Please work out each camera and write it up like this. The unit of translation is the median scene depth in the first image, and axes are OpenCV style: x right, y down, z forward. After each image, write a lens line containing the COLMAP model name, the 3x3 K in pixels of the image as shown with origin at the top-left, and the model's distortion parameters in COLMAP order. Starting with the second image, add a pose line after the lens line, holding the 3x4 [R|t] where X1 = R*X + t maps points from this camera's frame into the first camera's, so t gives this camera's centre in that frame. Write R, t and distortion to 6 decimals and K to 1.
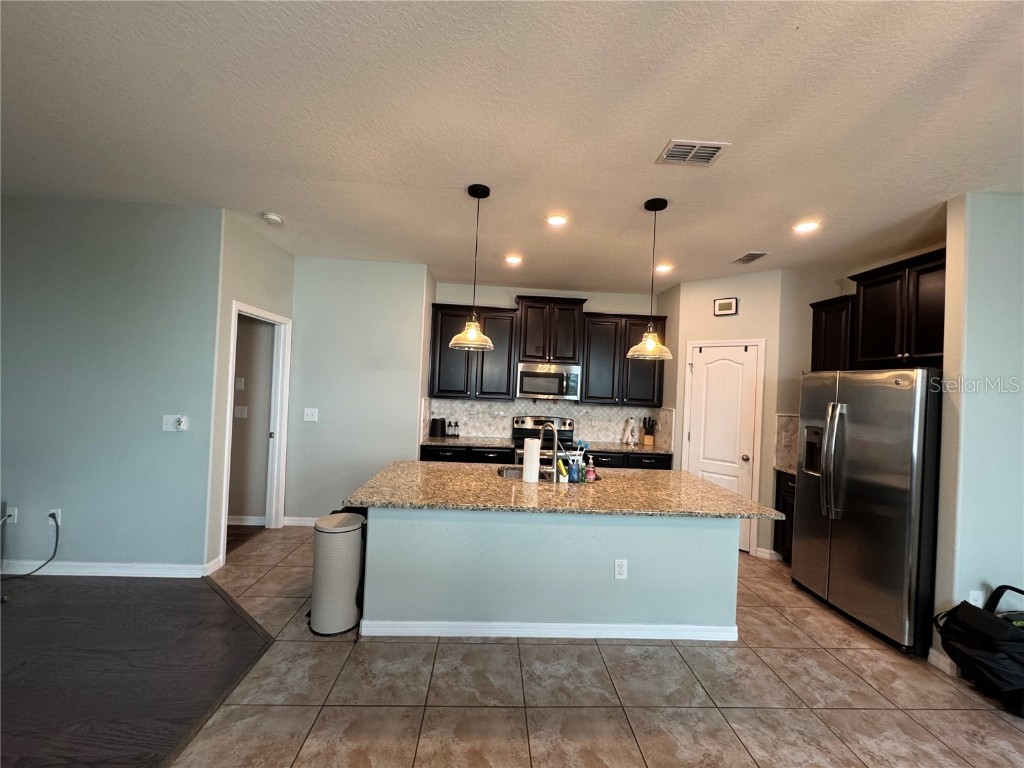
lens RADIAL K [[411.1, 0, 510.7], [0, 411.1, 382.9], [0, 0, 1]] dist [-0.001977, 0.000788]
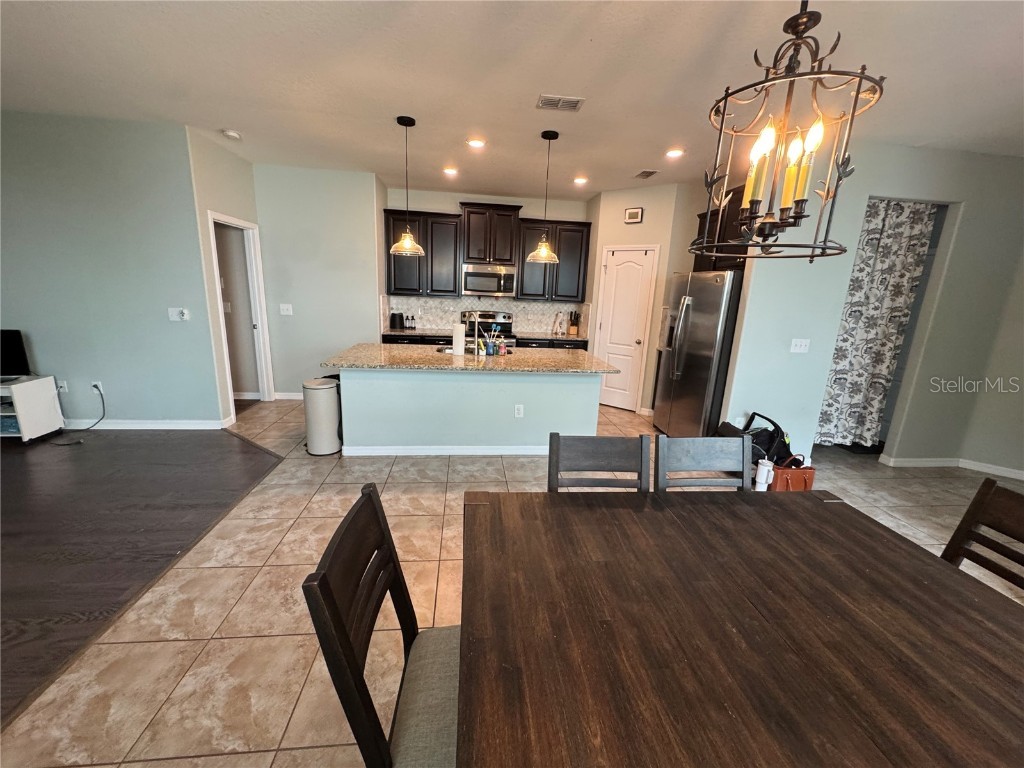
lens RADIAL K [[411.1, 0, 510.7], [0, 411.1, 382.9], [0, 0, 1]] dist [-0.001977, 0.000788]
pose [[0.998356, -0.014613, 0.055422, 0.112738], [0.001094, 0.971637, 0.236476, 0.003722], [-0.057306, -0.236027, 0.970055, -0.289551]]
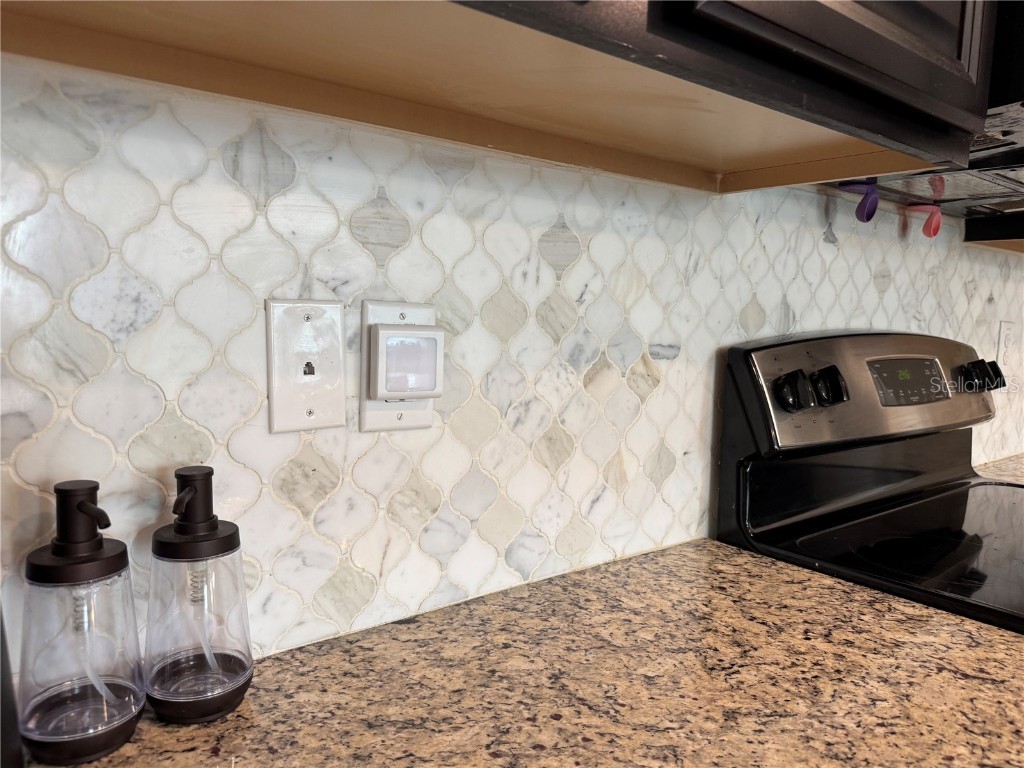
lens RADIAL K [[719.3, 0, 512.0], [0, 719.3, 384.0], [0, 0, 1]] dist [0.000607, 0.000092]
pose [[0.822477, -0.077903, 0.563438, -0.211991], [0.003876, 0.991321, 0.131406, 0.095398], [-0.568785, -0.105895, 0.815641, 1.245391]]
